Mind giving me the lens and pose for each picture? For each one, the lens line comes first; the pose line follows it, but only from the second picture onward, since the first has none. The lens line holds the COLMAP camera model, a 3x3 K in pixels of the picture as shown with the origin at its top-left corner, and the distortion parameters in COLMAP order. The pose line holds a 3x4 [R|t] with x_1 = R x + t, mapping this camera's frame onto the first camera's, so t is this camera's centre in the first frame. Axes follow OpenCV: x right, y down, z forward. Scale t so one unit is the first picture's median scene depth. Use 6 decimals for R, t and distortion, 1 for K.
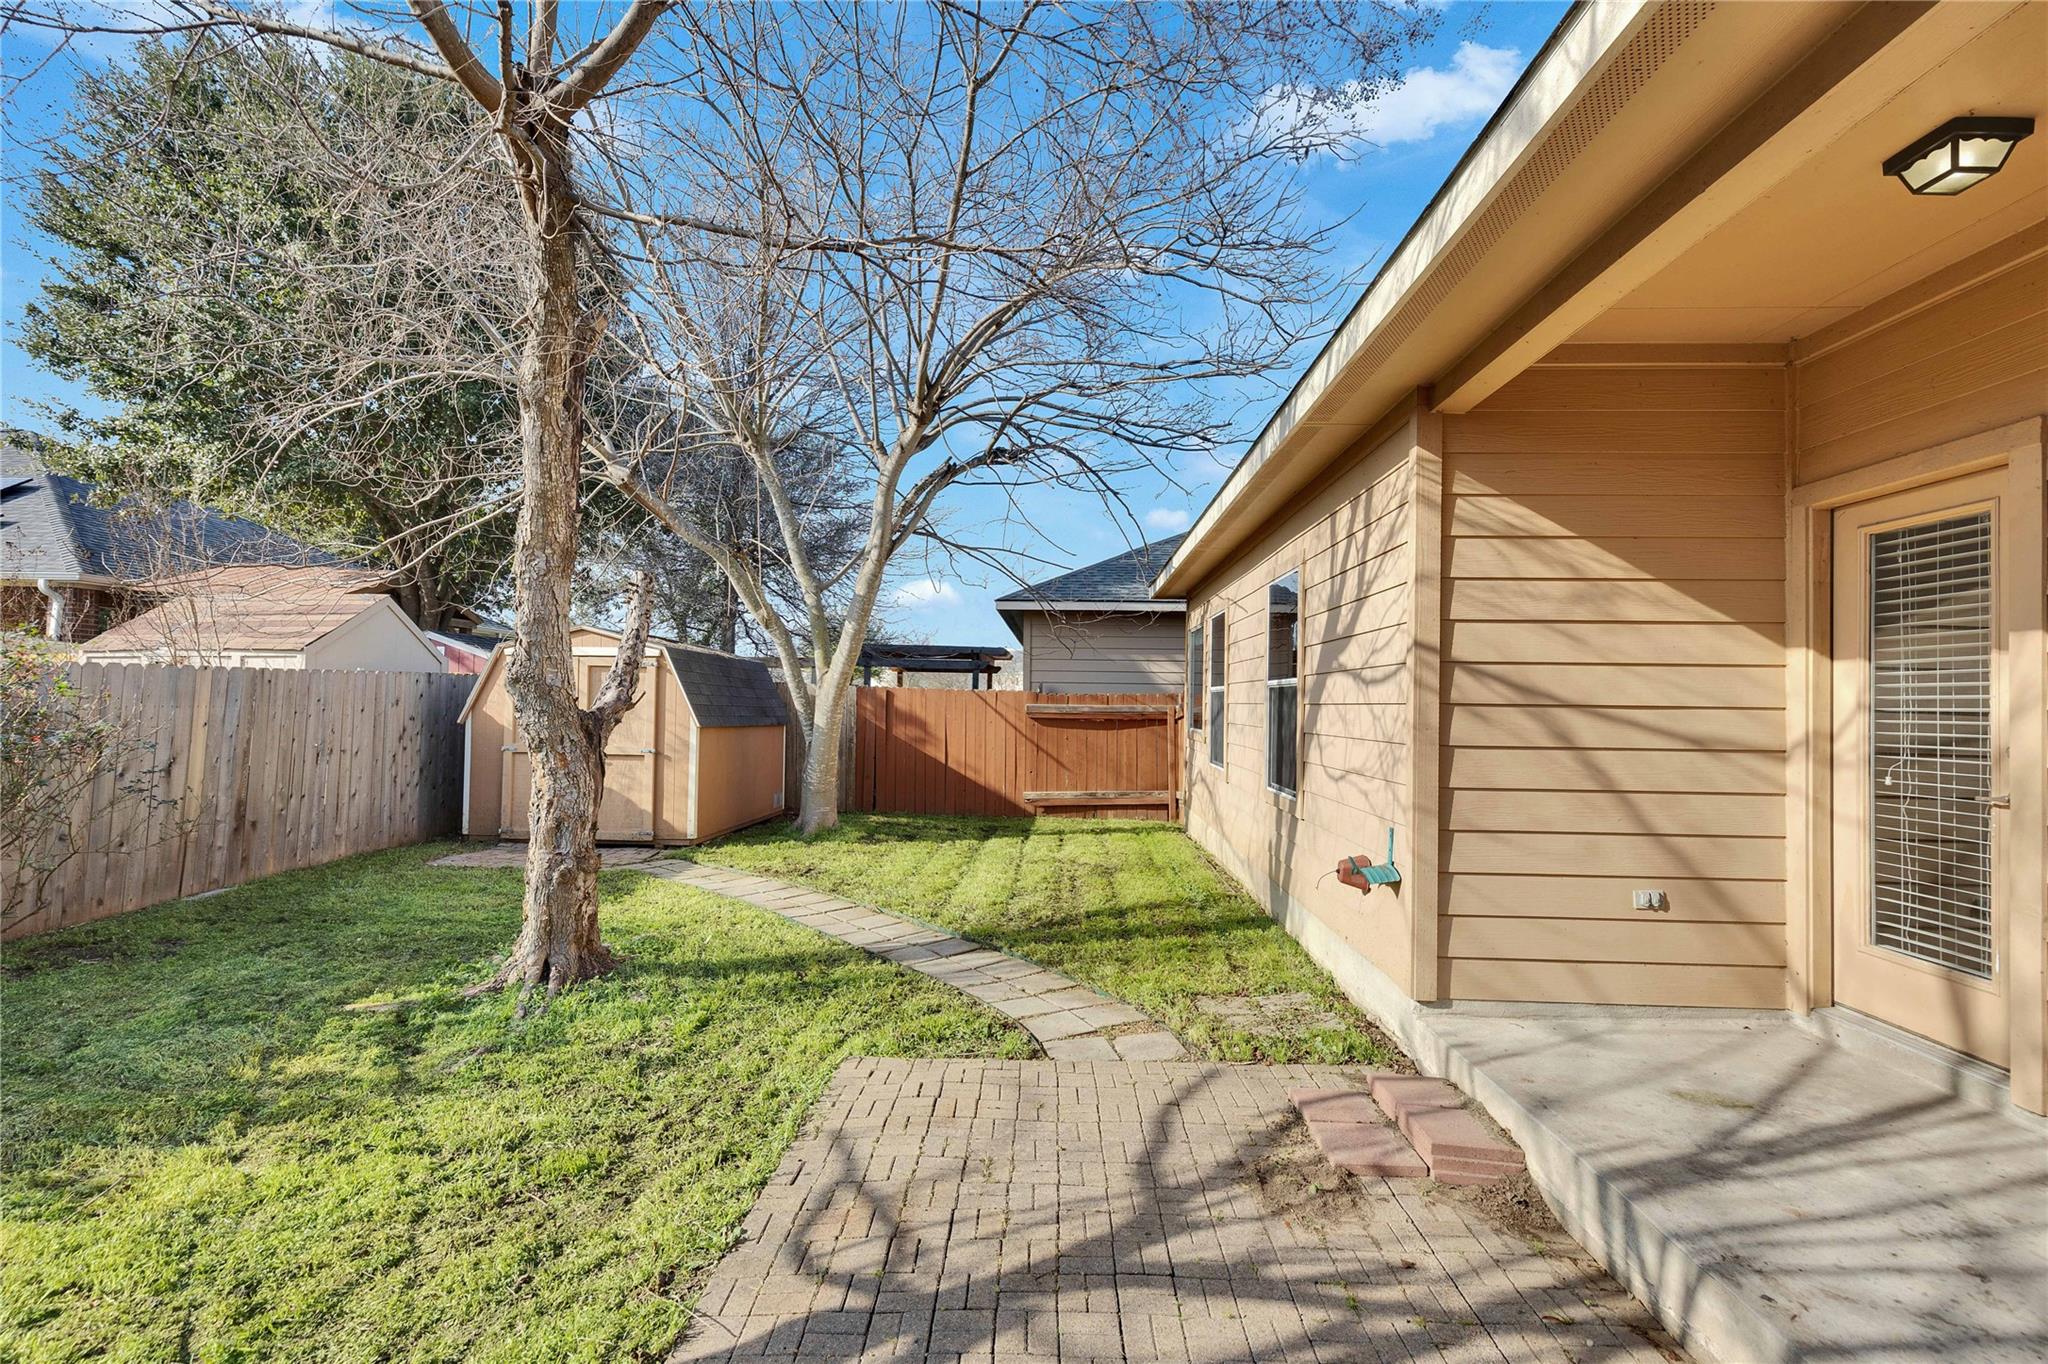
lens RADIAL K [[926.2, 0, 1053.2], [0, 926.2, 677.7], [0, 0, 1]] dist [-0.001692, 0.000127]
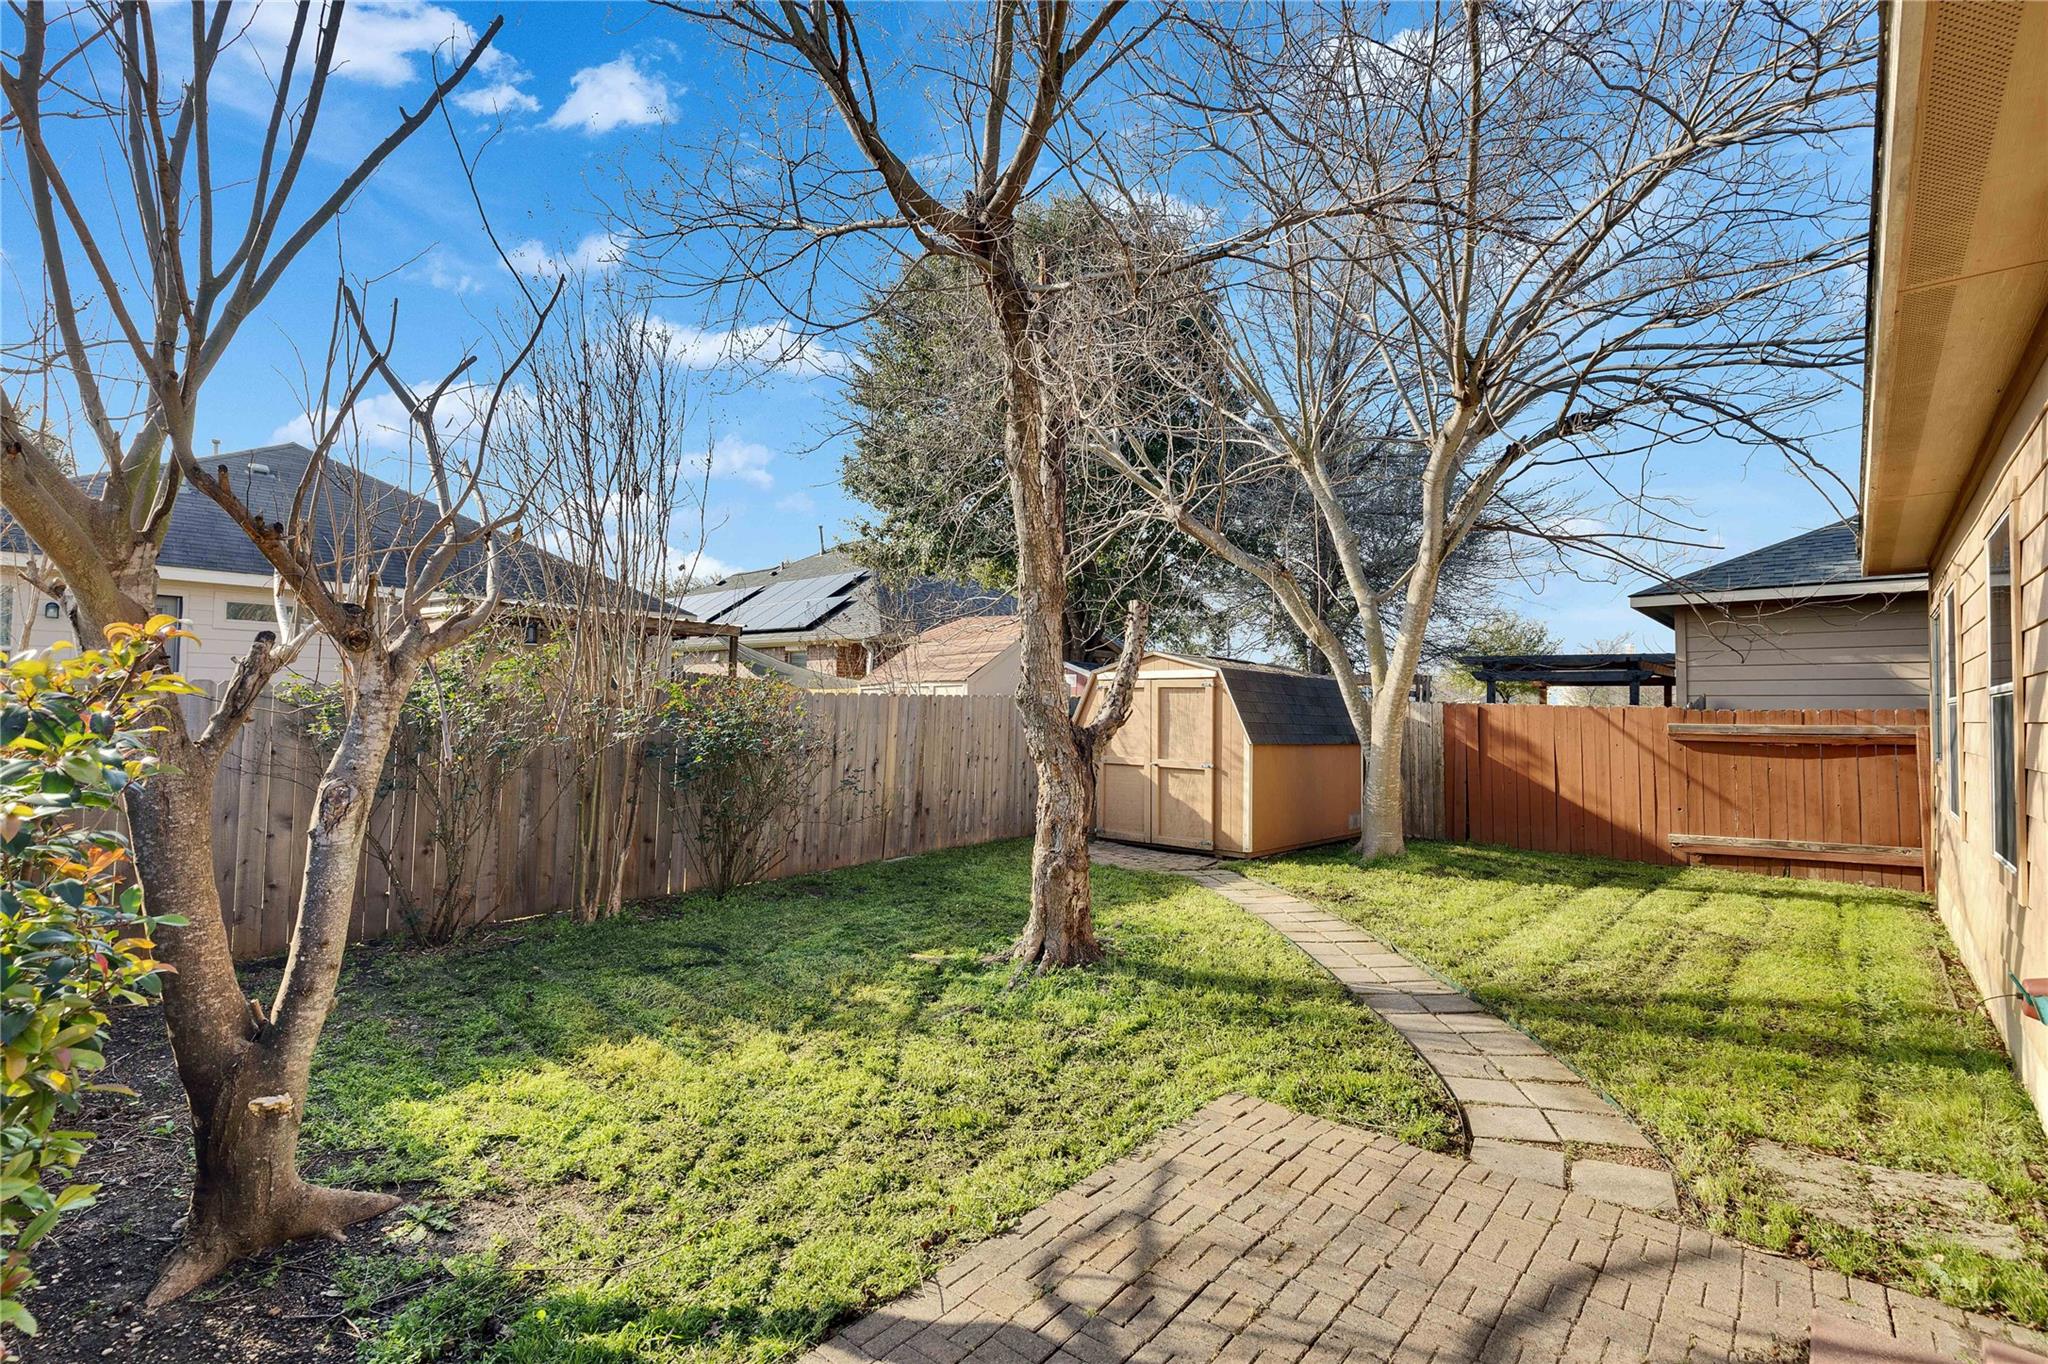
lens RADIAL K [[921.8, 0, 1019.4], [0, 921.8, 676.7], [0, 0, 1]] dist [0.007951, -0.006472]
pose [[0.765248, -0.029820, -0.643044, 0.112844], [0.016003, 0.999499, -0.027306, 0.002411], [0.643536, 0.010605, 0.765342, 0.060918]]
